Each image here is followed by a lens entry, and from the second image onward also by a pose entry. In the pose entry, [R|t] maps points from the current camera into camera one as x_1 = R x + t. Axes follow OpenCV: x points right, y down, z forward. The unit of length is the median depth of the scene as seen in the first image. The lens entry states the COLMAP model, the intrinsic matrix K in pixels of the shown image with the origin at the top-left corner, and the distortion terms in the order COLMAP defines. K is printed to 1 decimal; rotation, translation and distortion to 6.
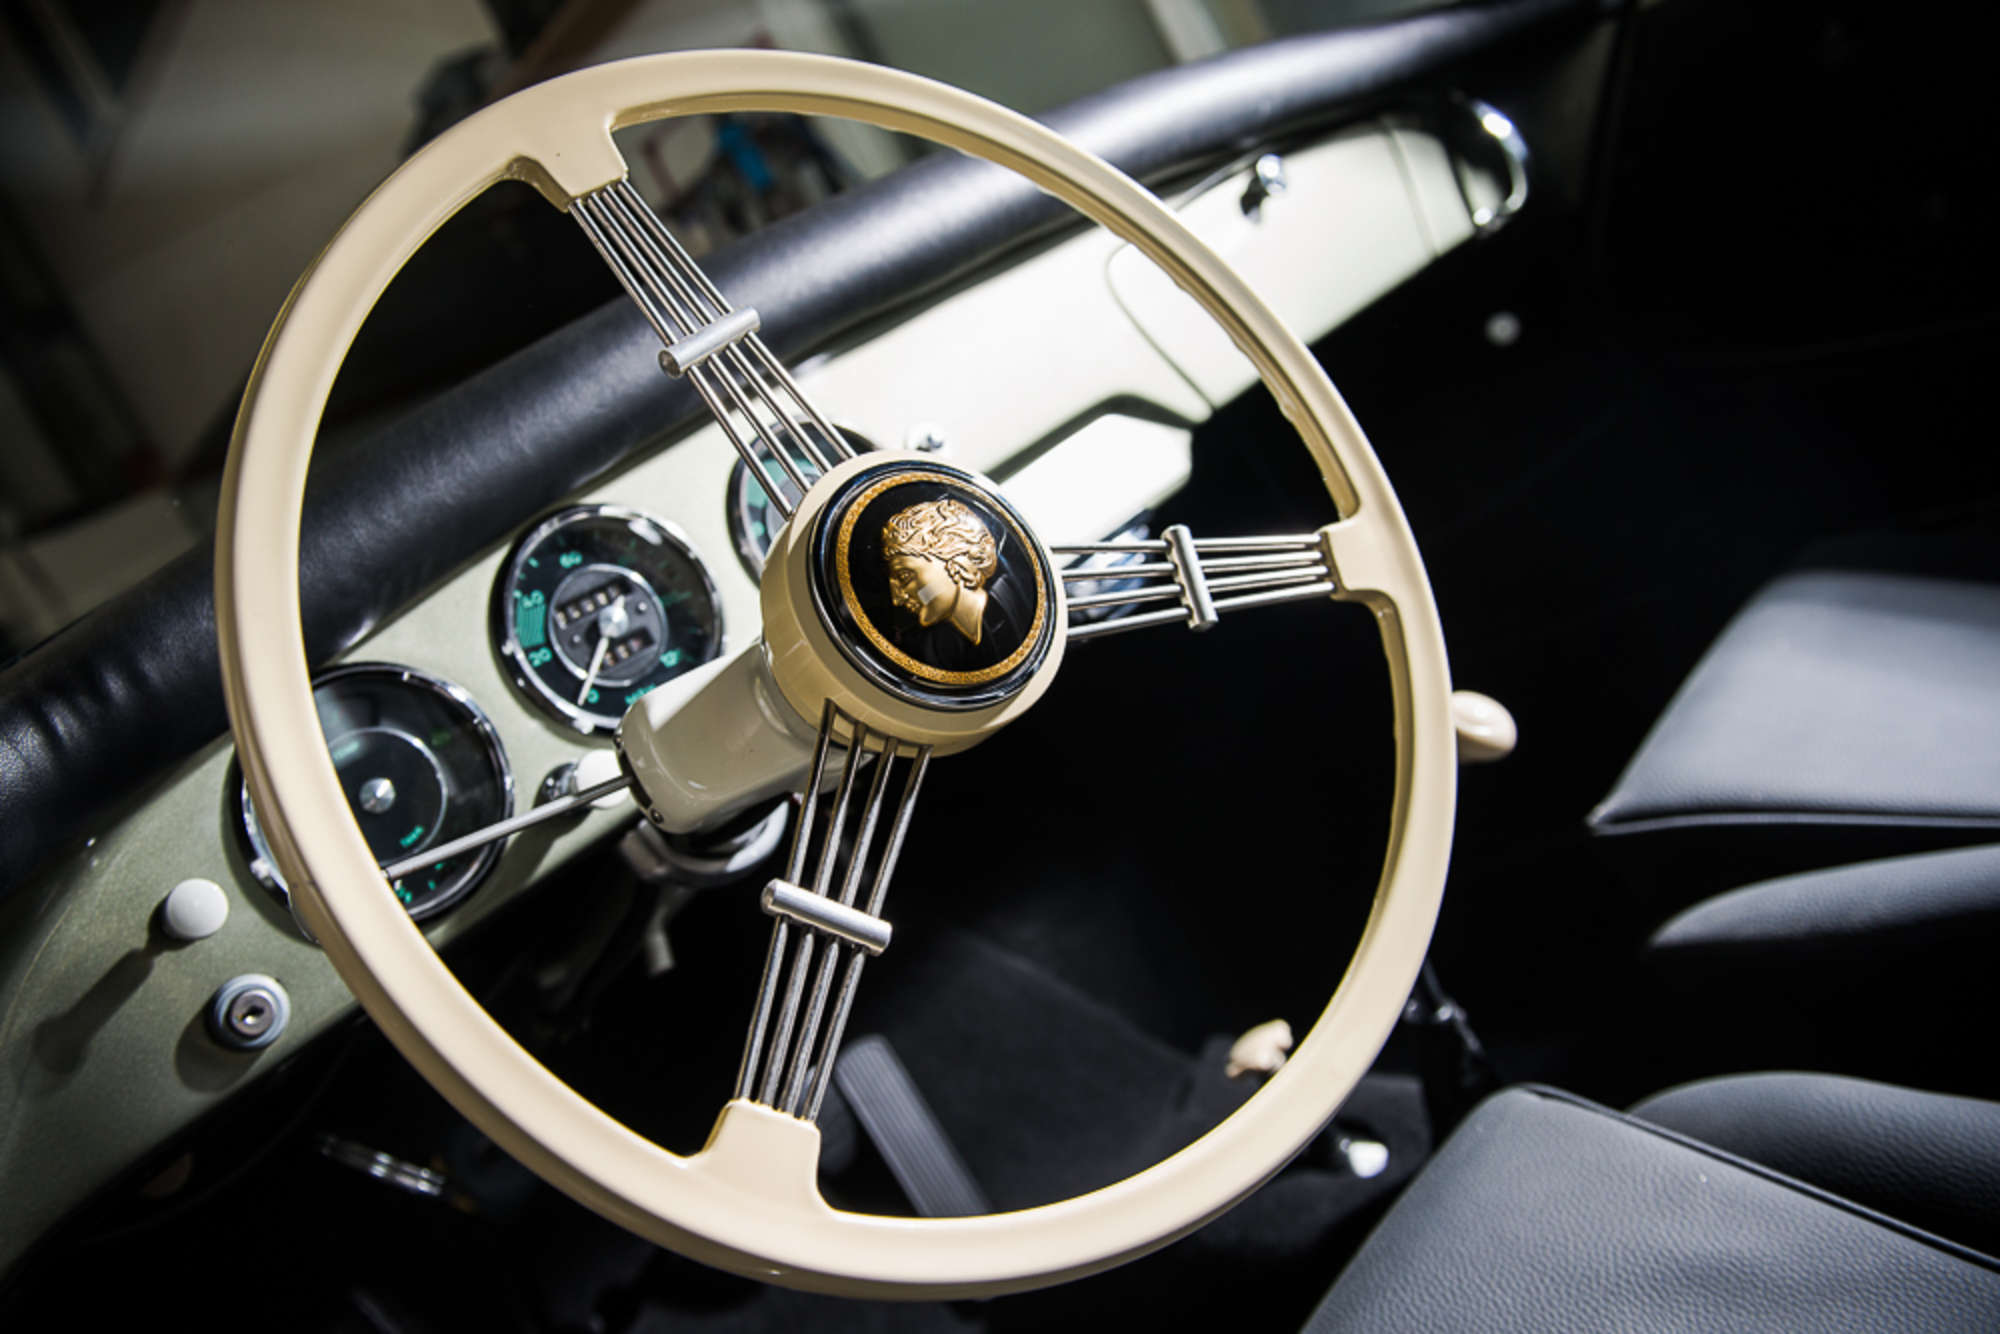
lens RADIAL K [[1427.4, 0, 883.2], [0, 1427.4, 660.7], [0, 0, 1]] dist [-0.039203, 0.000549]
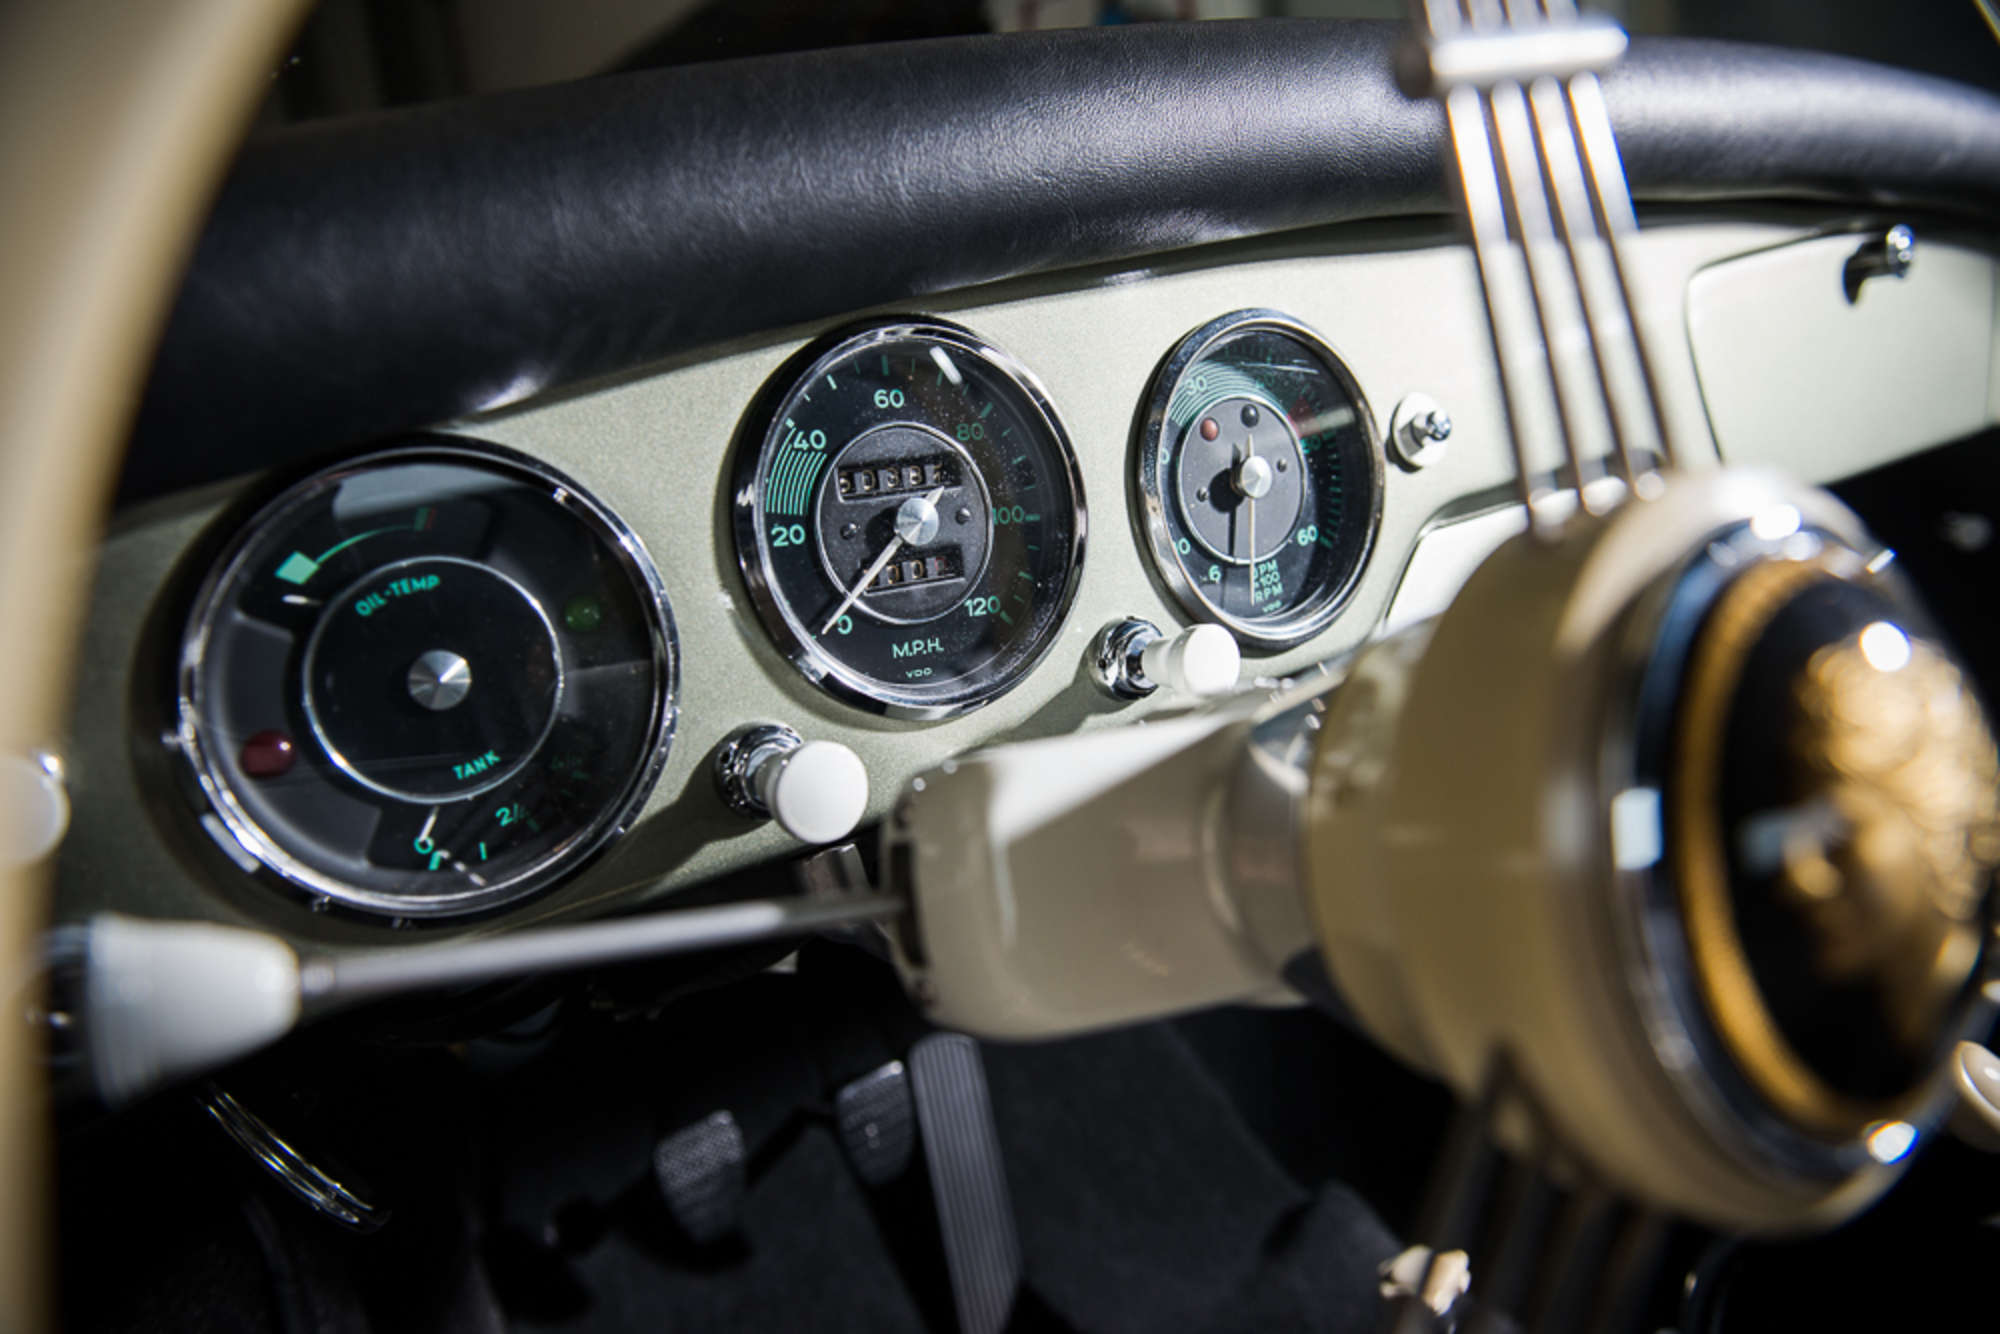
lens RADIAL K [[1330.6, 0, 1000.0], [0, 1330.6, 667.0], [0, 0, 1]] dist [-0.064540, -0.001662]
pose [[0.930417, 0.366471, 0.004812, -0.144111], [-0.365477, 0.926752, 0.086929, -0.033421], [0.027397, -0.082639, 0.996203, 0.454135]]
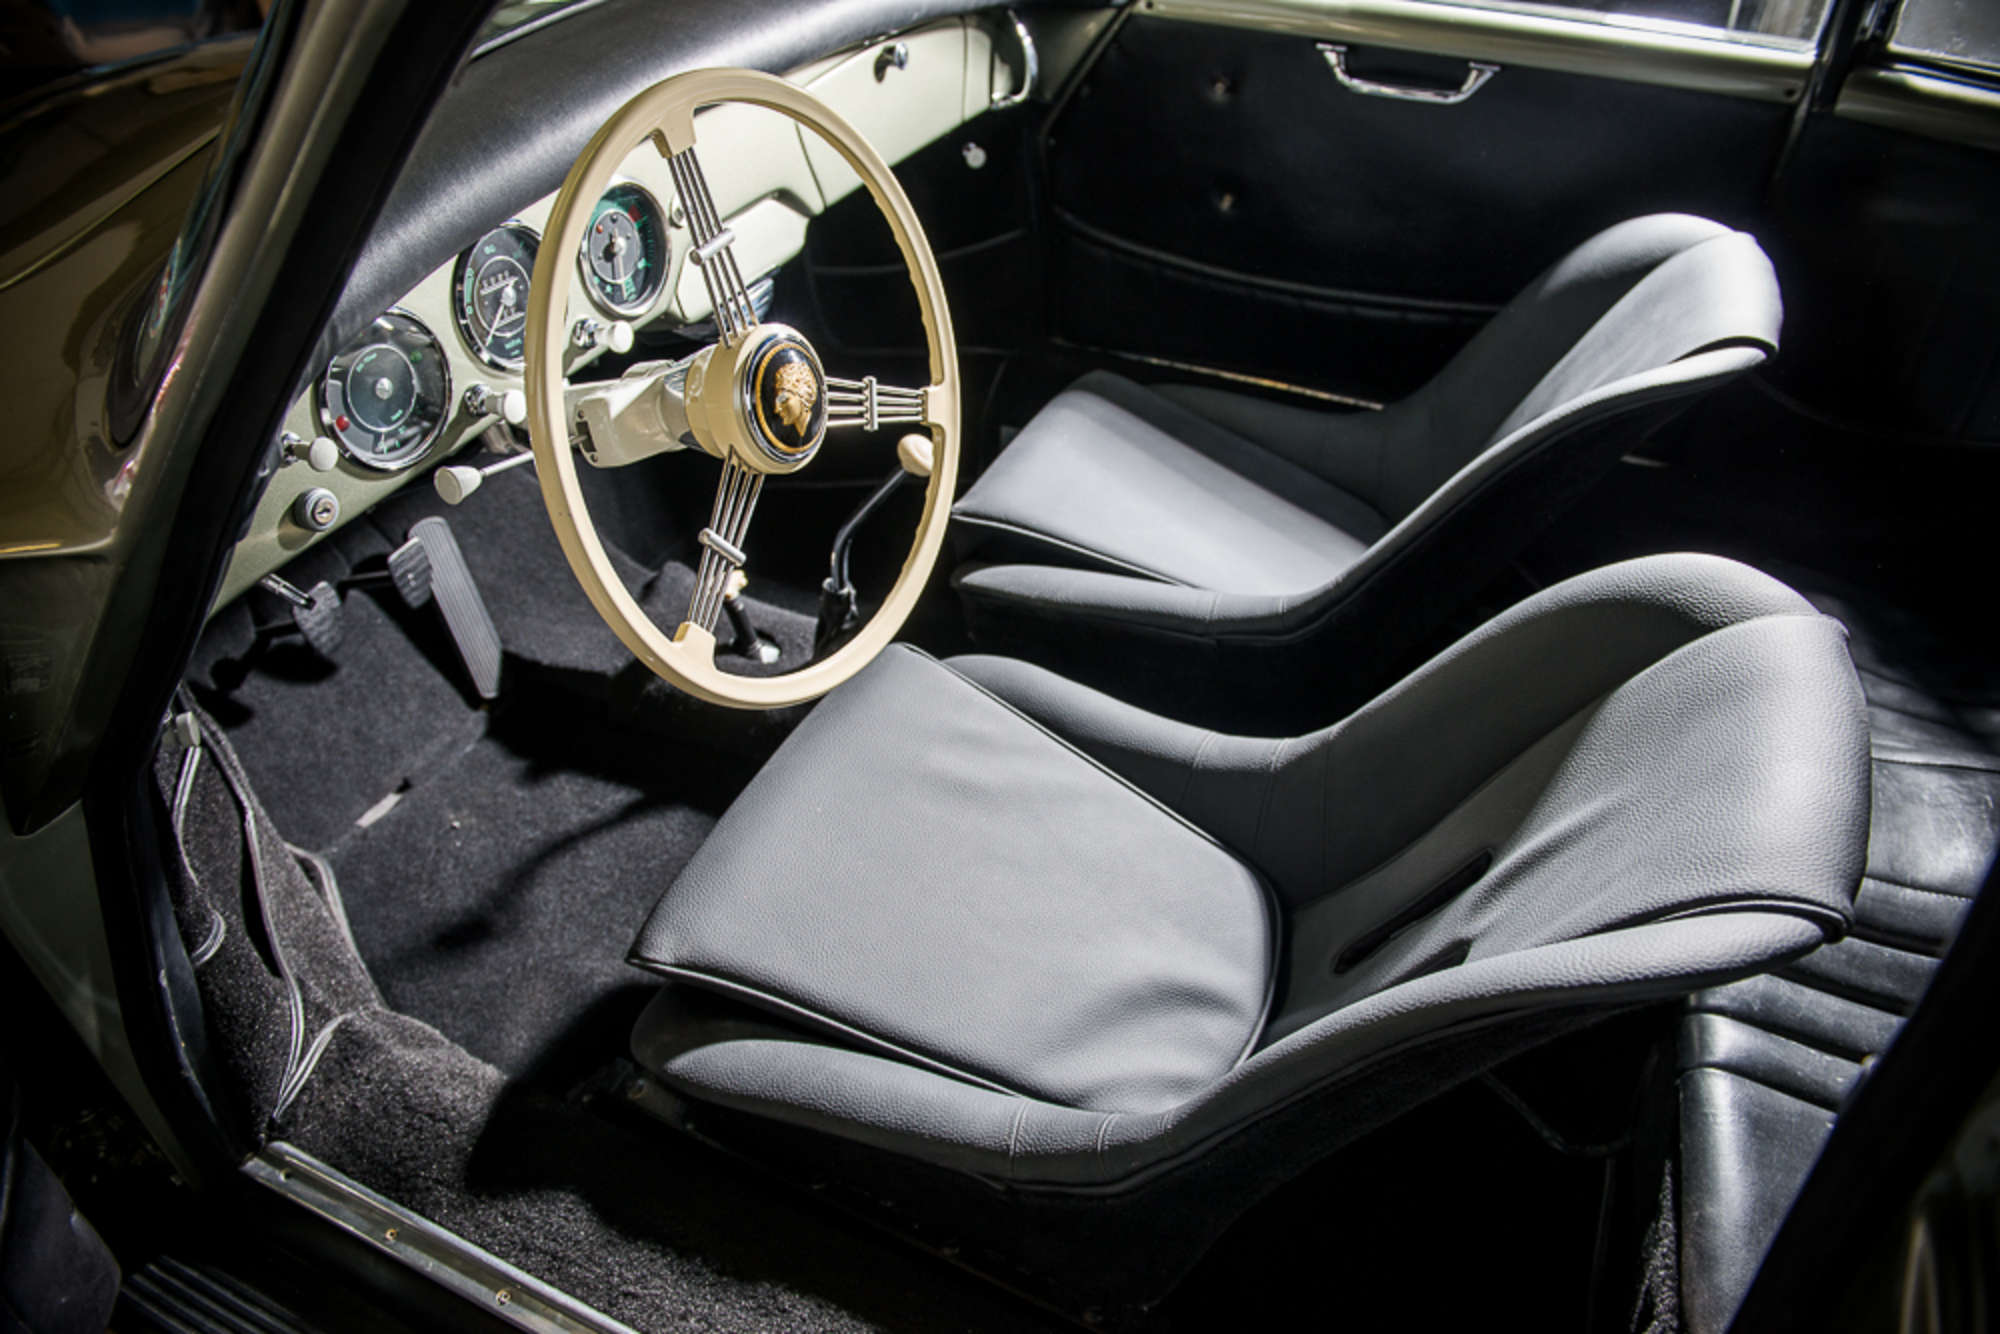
lens RADIAL K [[1330.6, 0, 1000.0], [0, 1330.6, 667.0], [0, 0, 1]] dist [-0.064540, -0.001662]
pose [[0.800131, 0.128155, 0.585975, -0.583546], [-0.330910, 0.909109, 0.253021, -0.212916], [-0.500289, -0.396355, 0.769814, -0.599168]]
